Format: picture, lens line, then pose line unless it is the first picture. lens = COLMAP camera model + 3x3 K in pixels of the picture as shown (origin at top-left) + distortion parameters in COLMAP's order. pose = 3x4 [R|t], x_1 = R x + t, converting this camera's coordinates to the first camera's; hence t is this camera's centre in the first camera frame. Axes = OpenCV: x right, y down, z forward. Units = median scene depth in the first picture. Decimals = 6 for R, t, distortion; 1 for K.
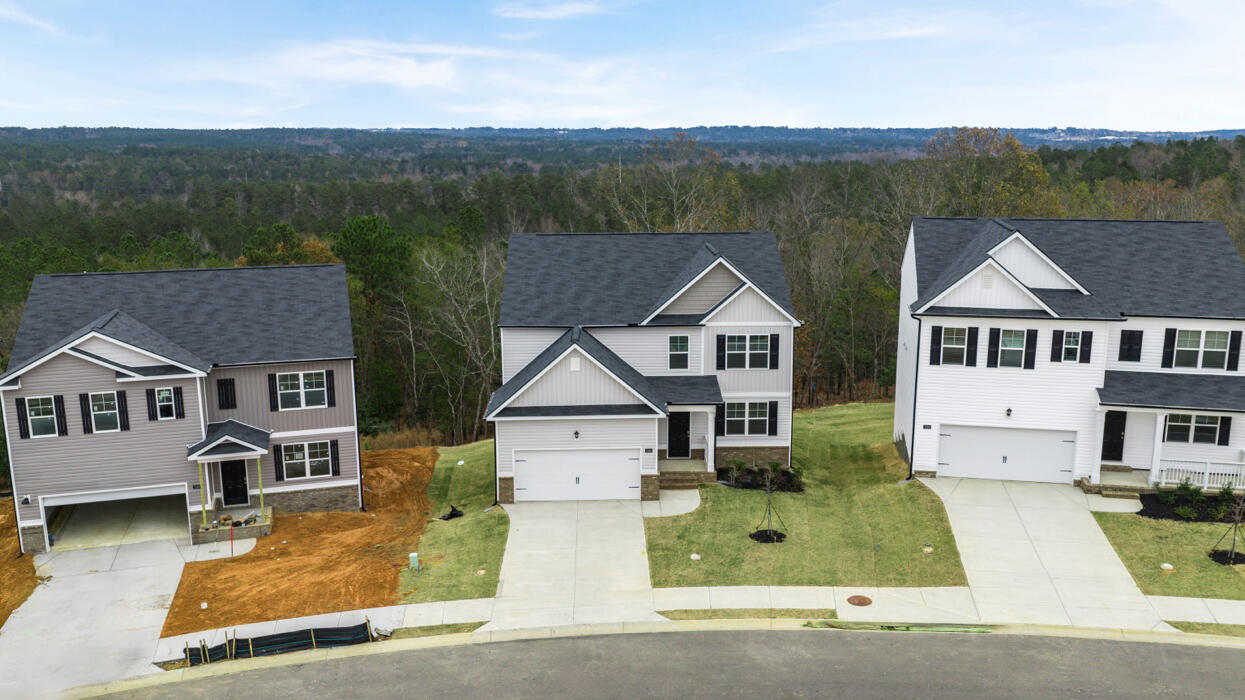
lens RADIAL K [[1024.2, 0, 622.5], [0, 1024.2, 350.0], [0, 0, 1]] dist [0.020356, -0.040376]
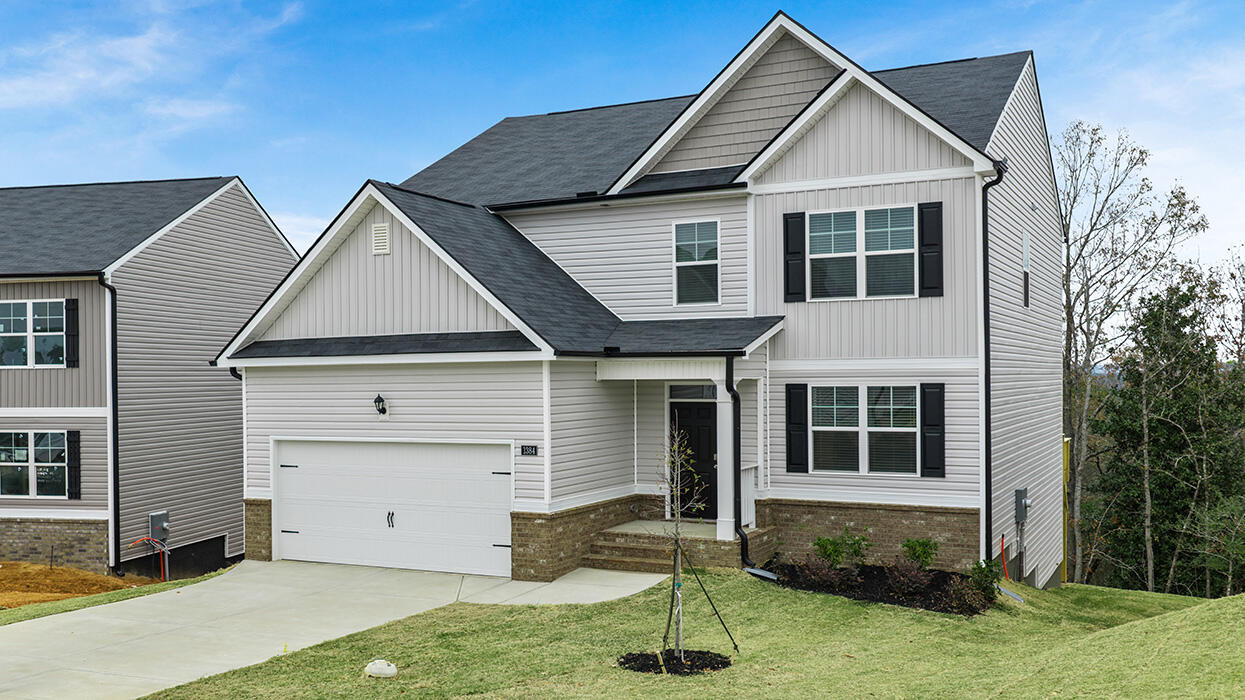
lens RADIAL K [[1178.8, 0, 562.2], [0, 1178.8, 382.9], [0, 0, 1]] dist [0.007470, -0.010893]
pose [[0.867930, 0.000890, -0.496685, 0.263697], [-0.099163, 0.980176, -0.171525, 0.148830], [0.486687, 0.198125, 0.850813, 0.602919]]
